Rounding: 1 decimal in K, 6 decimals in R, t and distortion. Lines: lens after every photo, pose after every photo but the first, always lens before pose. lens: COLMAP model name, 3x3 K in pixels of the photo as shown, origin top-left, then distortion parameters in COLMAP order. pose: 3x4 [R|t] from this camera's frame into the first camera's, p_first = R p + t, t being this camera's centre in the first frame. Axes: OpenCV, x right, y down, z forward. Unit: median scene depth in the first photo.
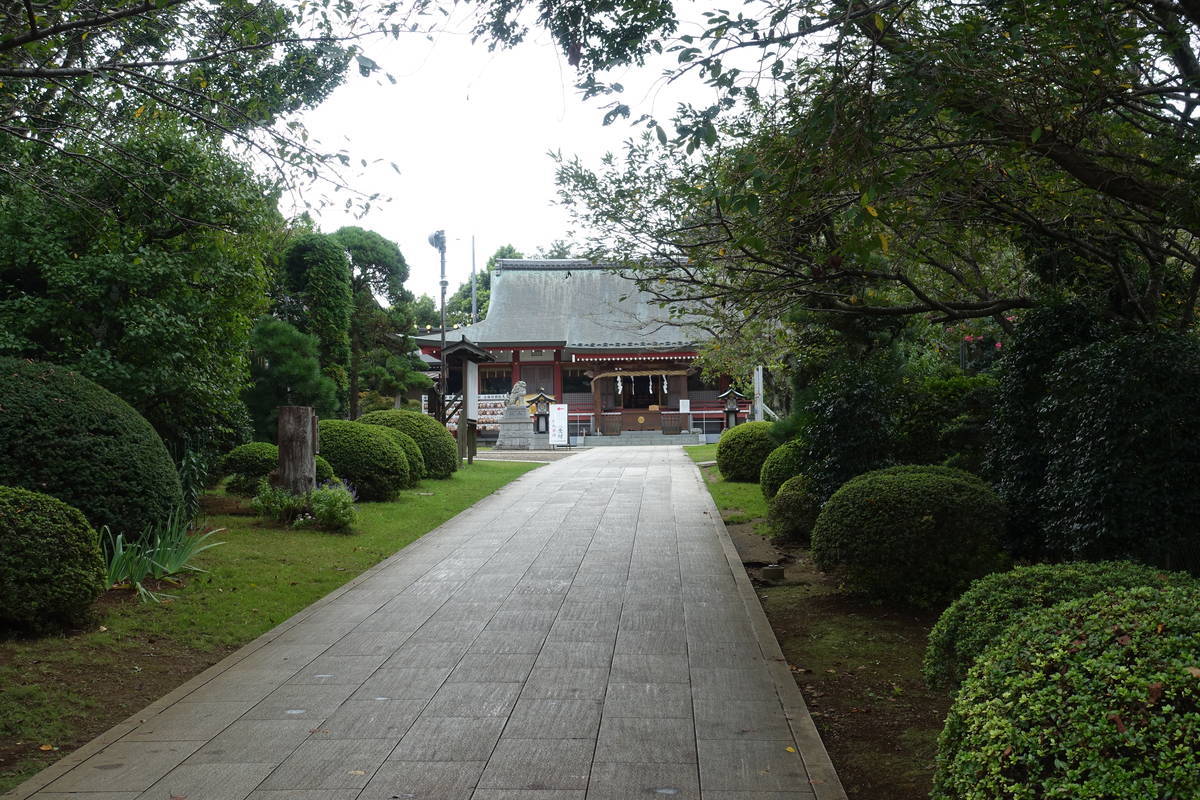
lens RADIAL K [[1565.2, 0, 599.6], [0, 1565.2, 399.5], [0, 0, 1]] dist [0.001427, 0.000000]
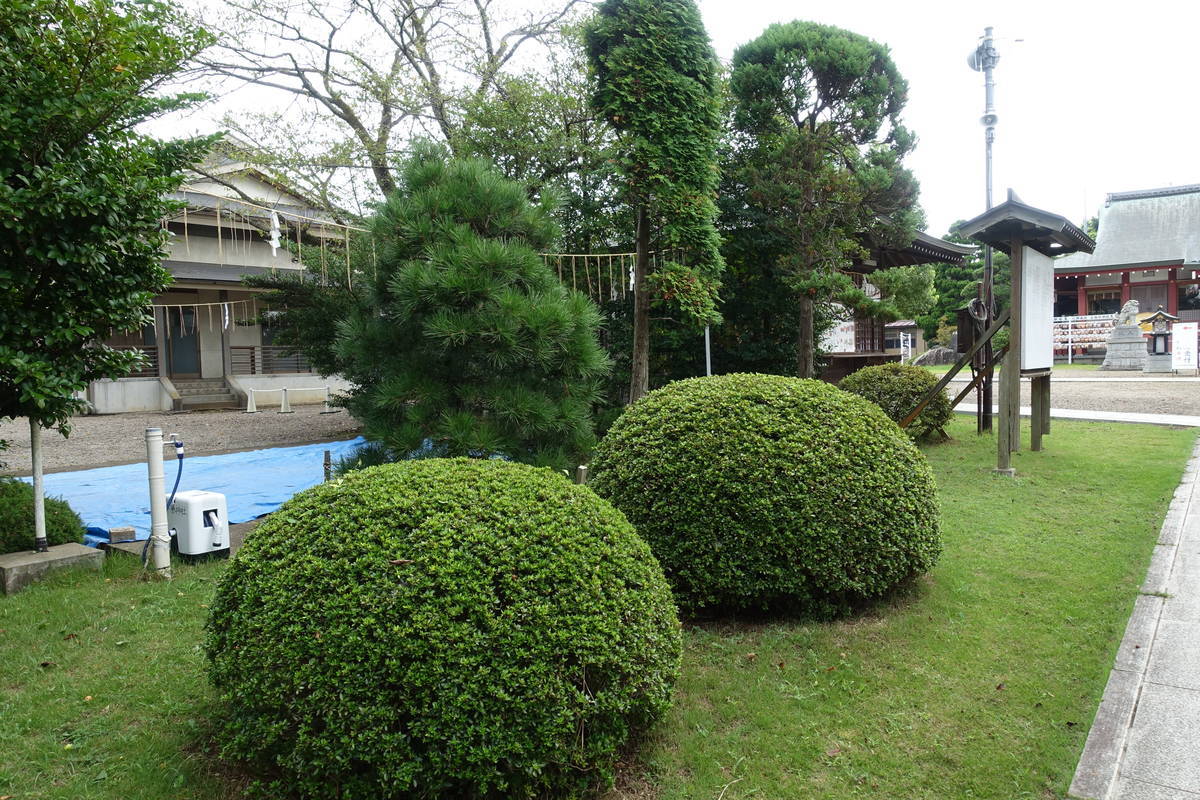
lens RADIAL K [[823.9, 0, 598.0], [0, 823.9, 400.7], [0, 0, 1]] dist [-0.001471, -0.007645]
pose [[0.814595, 0.016088, -0.579807, -0.020881], [0.036251, 0.996249, 0.078573, -0.001317], [0.578896, -0.085023, 0.810957, 0.340821]]
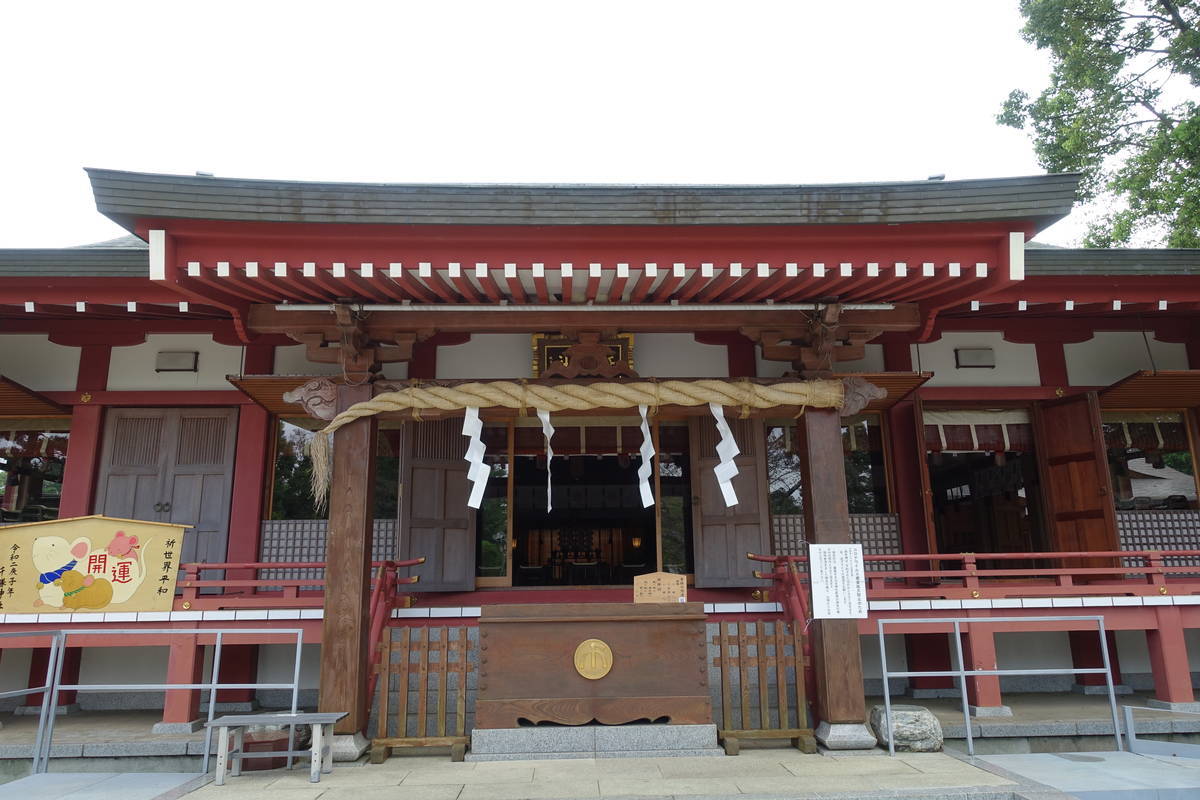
lens RADIAL K [[823.9, 0, 597.6], [0, 823.9, 397.6], [0, 0, 1]] dist [-0.001471, -0.007645]
pose [[0.997867, 0.020356, 0.062024, 0.020786], [-0.007536, 0.979705, -0.200304, 0.002850], [-0.064842, 0.199409, 0.977769, 0.906265]]
